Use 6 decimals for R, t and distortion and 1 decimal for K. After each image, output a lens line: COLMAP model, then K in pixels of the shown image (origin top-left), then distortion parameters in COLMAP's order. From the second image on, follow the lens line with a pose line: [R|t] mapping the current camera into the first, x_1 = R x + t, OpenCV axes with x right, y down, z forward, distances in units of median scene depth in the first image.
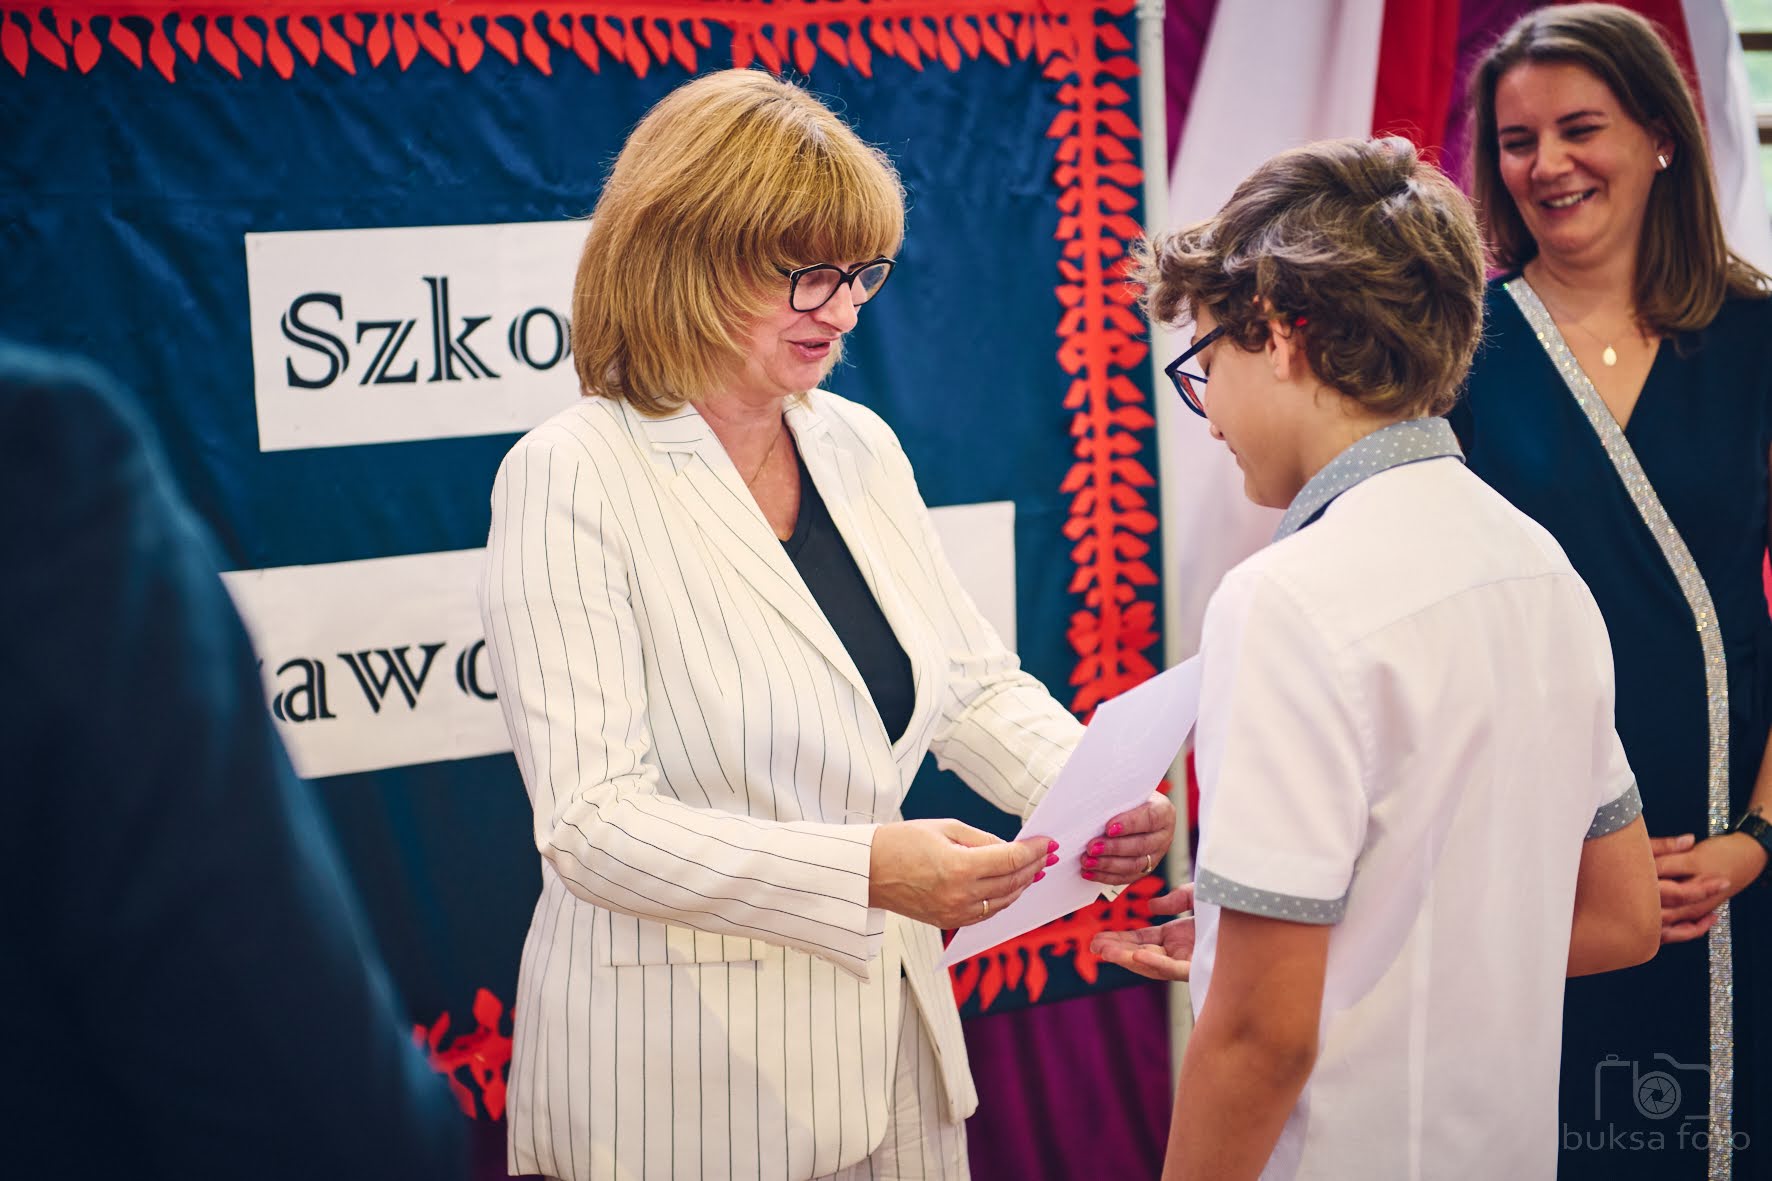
lens RADIAL K [[3422.9, 0, 886.0], [0, 3422.9, 590.5], [0, 0, 1]] dist [0.084211, -0.071137]
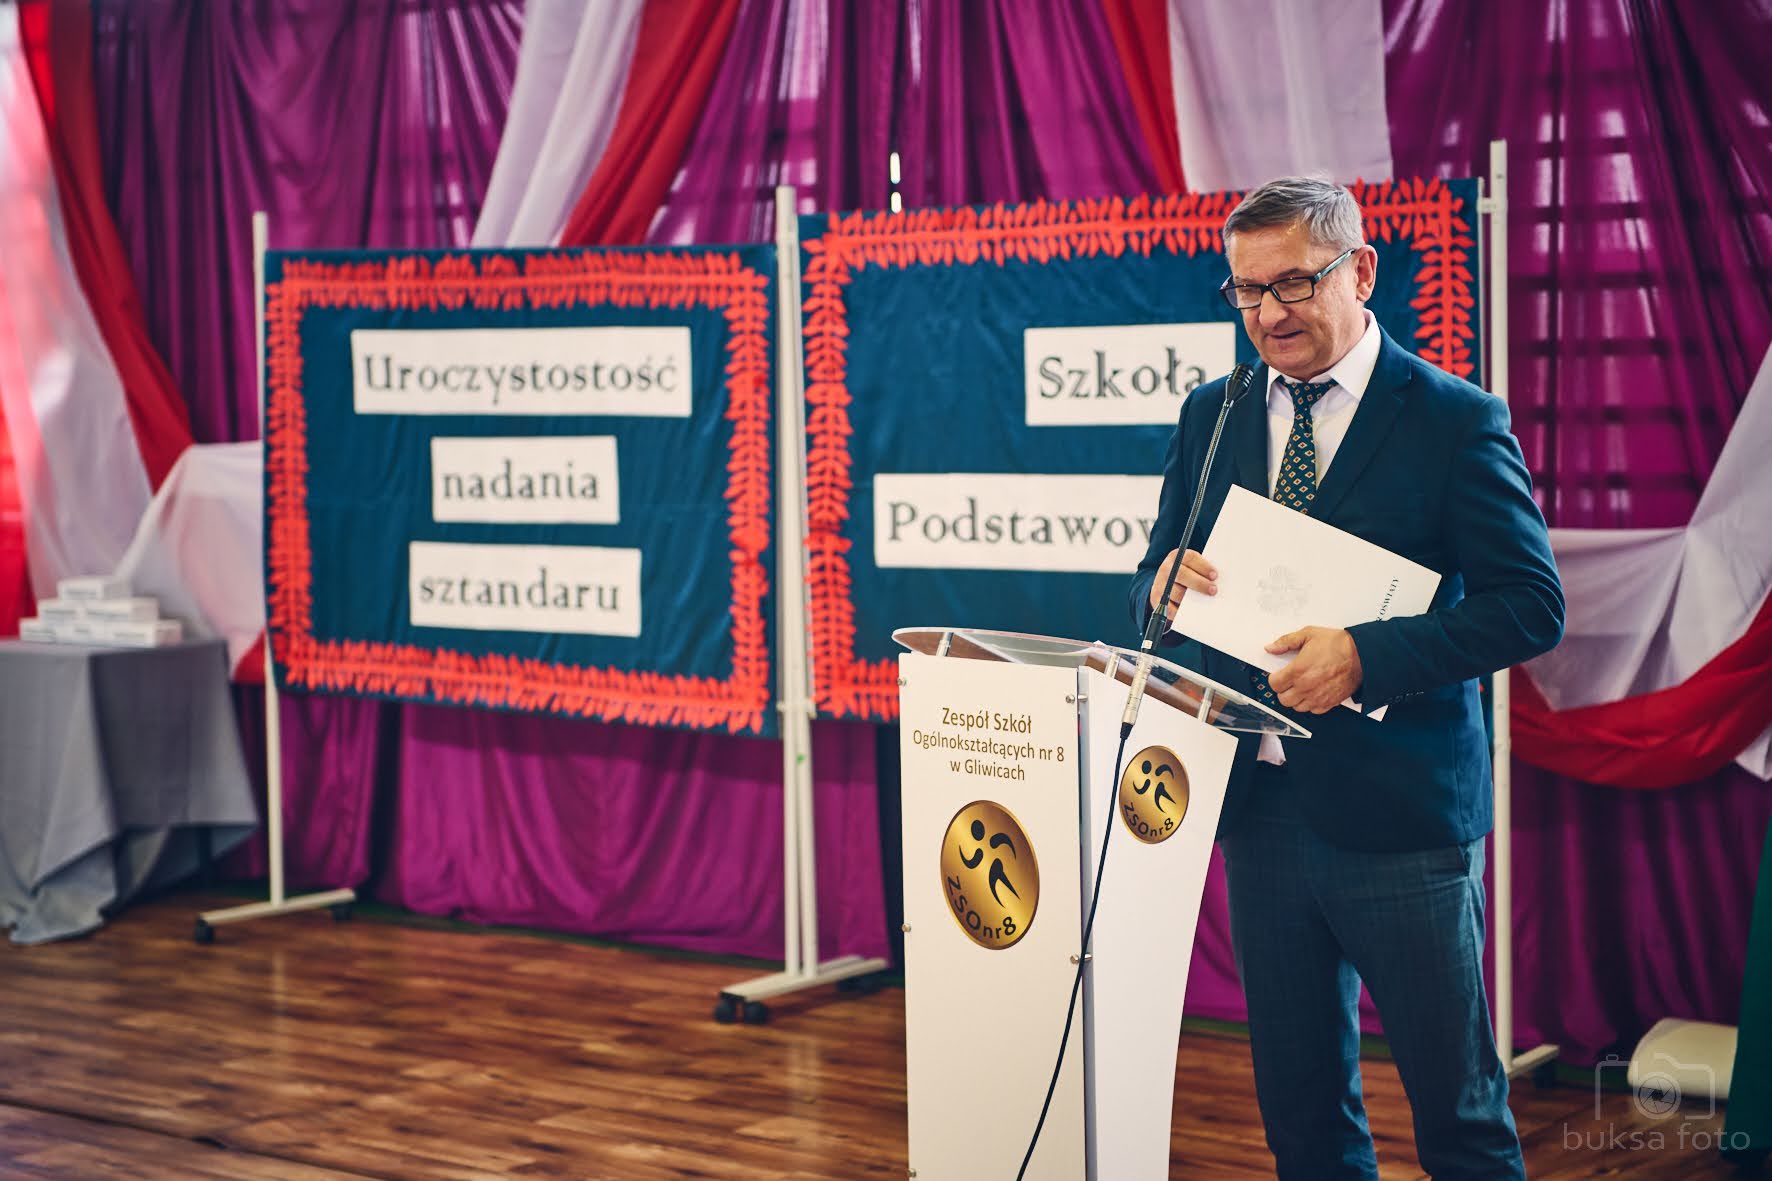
lens RADIAL K [[3422.9, 0, 886.0], [0, 3422.9, 590.5], [0, 0, 1]] dist [0.084211, -0.071137]
pose [[0.271209, 0.109486, -0.956273, 1.954063], [-0.078047, 0.992739, 0.091526, -0.129520], [0.959351, 0.049811, 0.277785, 0.267992]]
